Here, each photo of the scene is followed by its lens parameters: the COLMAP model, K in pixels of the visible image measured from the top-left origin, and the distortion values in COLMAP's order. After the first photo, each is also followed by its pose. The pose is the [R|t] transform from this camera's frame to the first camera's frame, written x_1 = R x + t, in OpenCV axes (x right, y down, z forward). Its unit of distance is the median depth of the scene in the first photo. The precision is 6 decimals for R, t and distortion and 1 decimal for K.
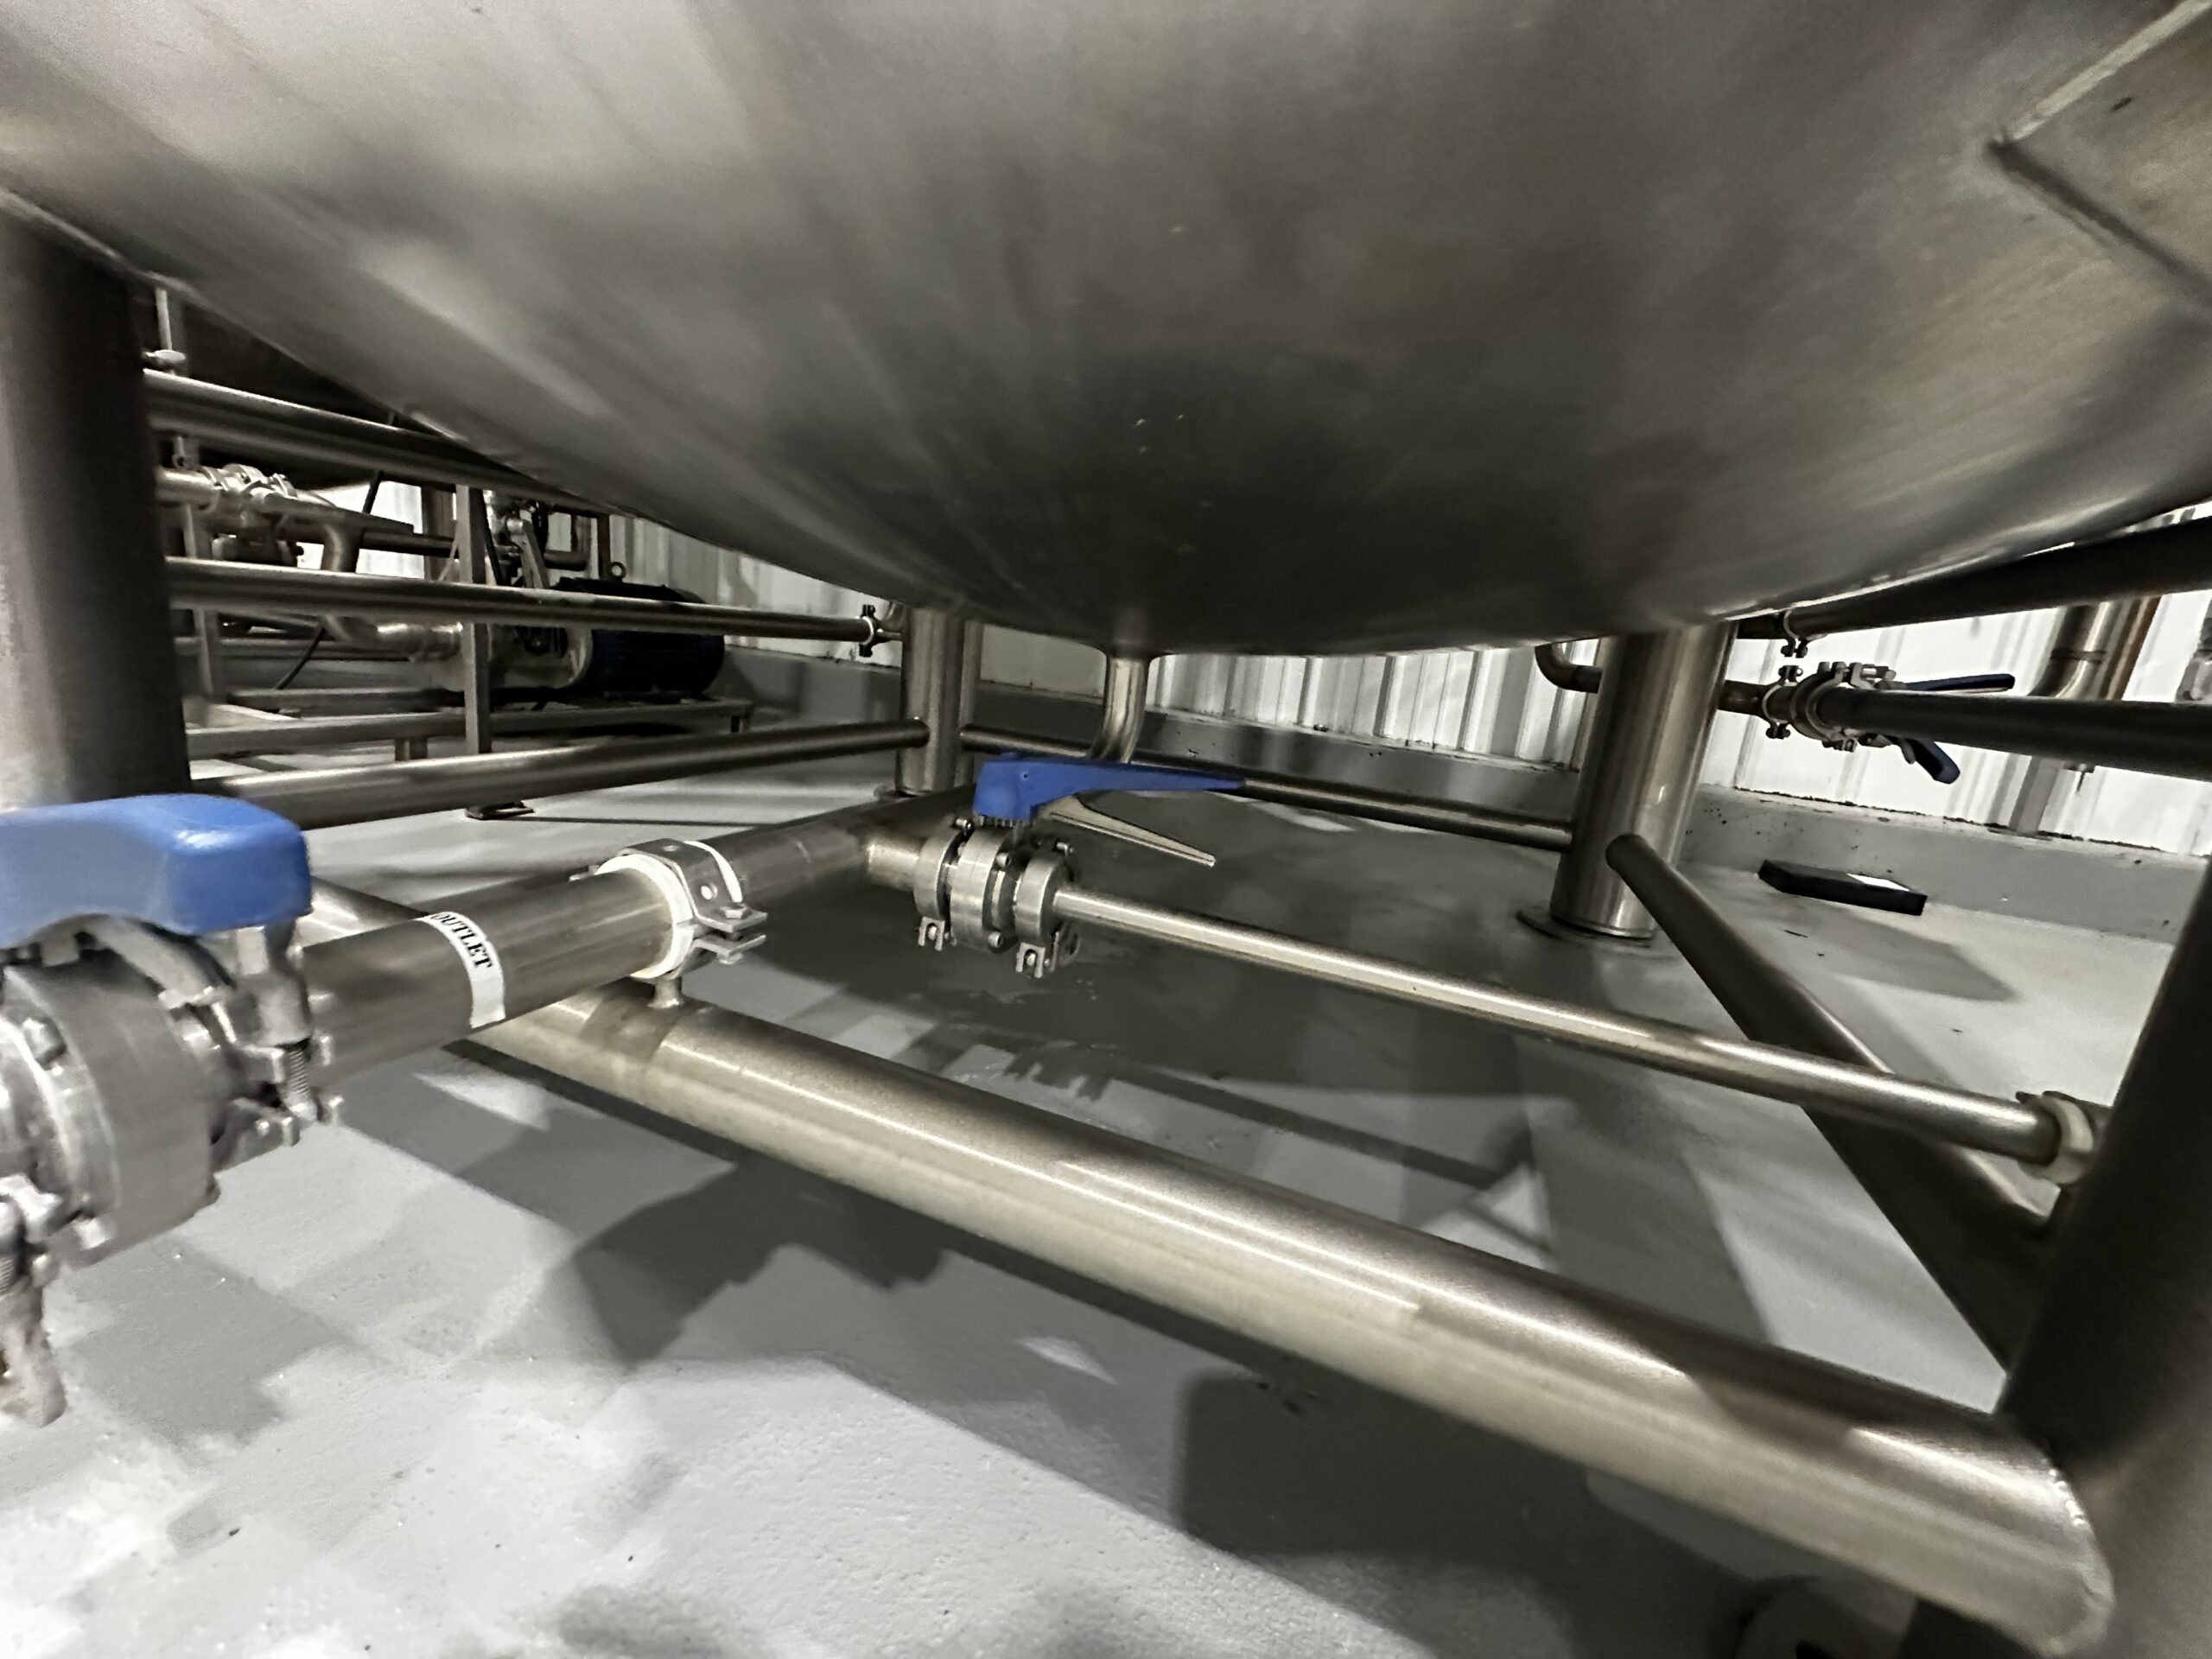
lens RADIAL K [[891.4, 0, 1103.8], [0, 891.4, 828.1], [0, 0, 1]] dist [-0.008998, 0.002599]
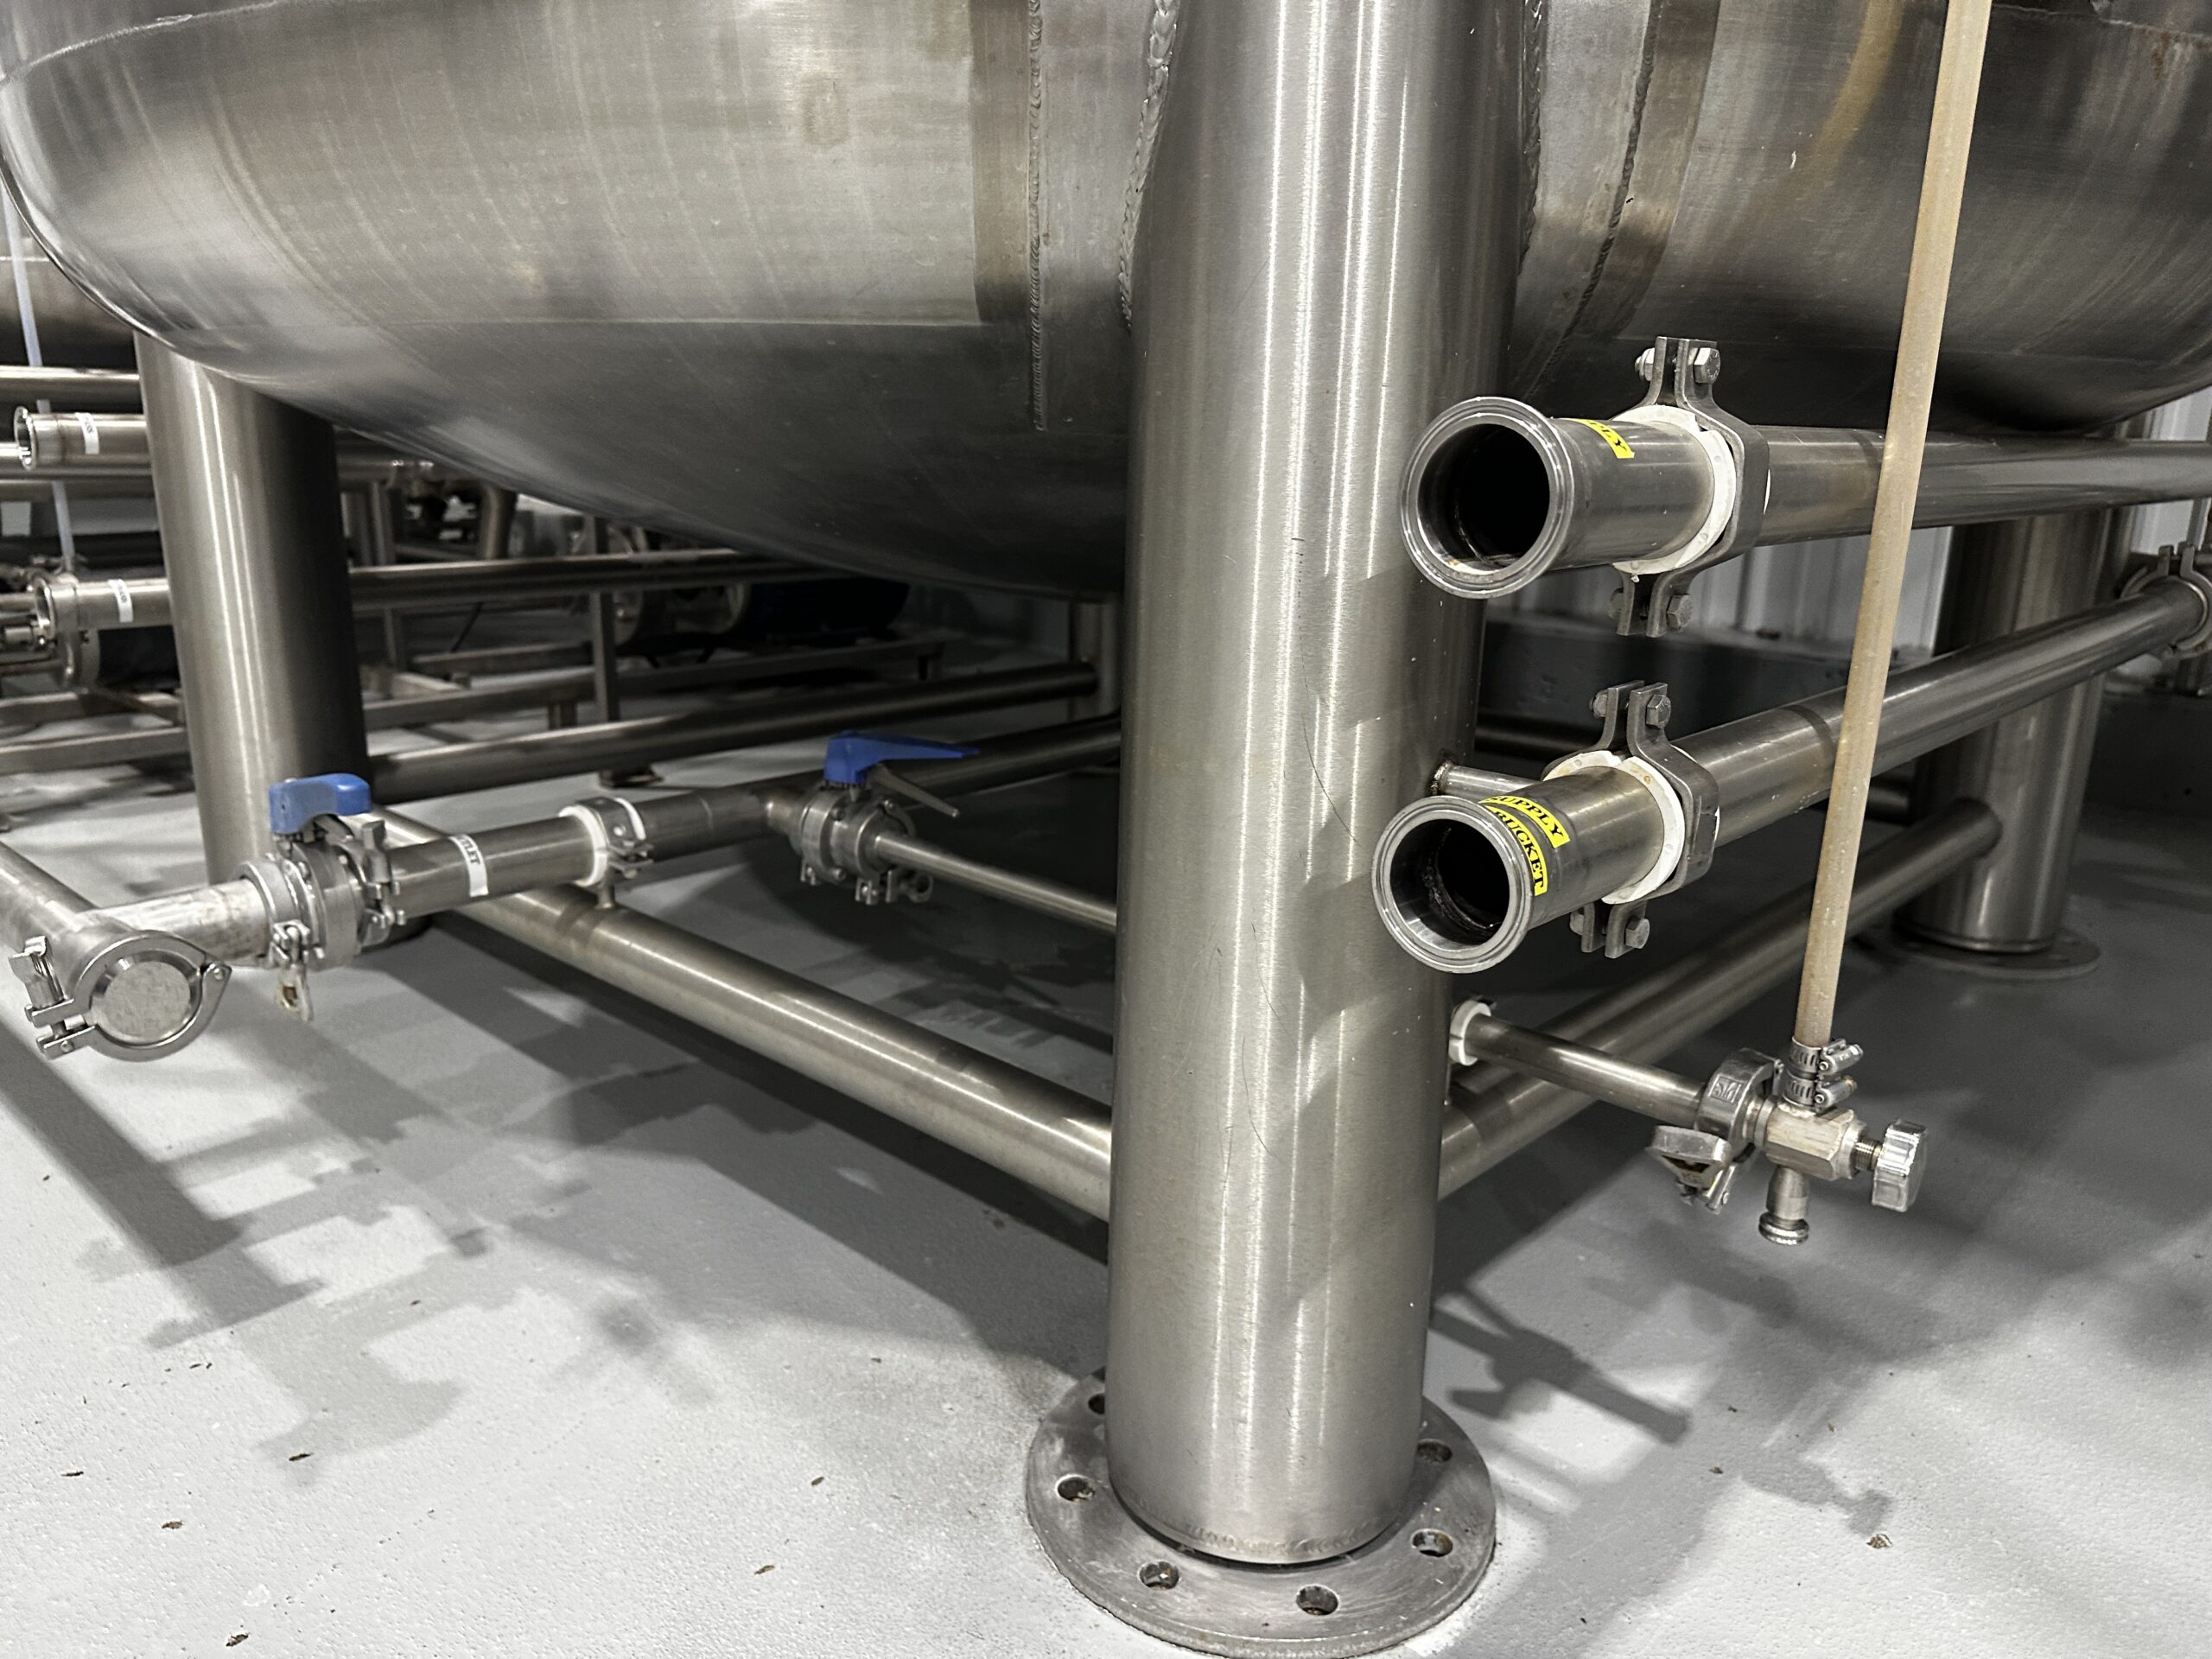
lens RADIAL K [[1554.2, 0, 1111.8], [0, 1554.2, 834.4], [0, 0, 1]] dist [0.003520, -0.009596]
pose [[0.932145, 0.001175, -0.362084, 1.141279], [0.006031, 0.999806, 0.018770, 0.028753], [0.362036, -0.019680, 0.931956, -1.026317]]
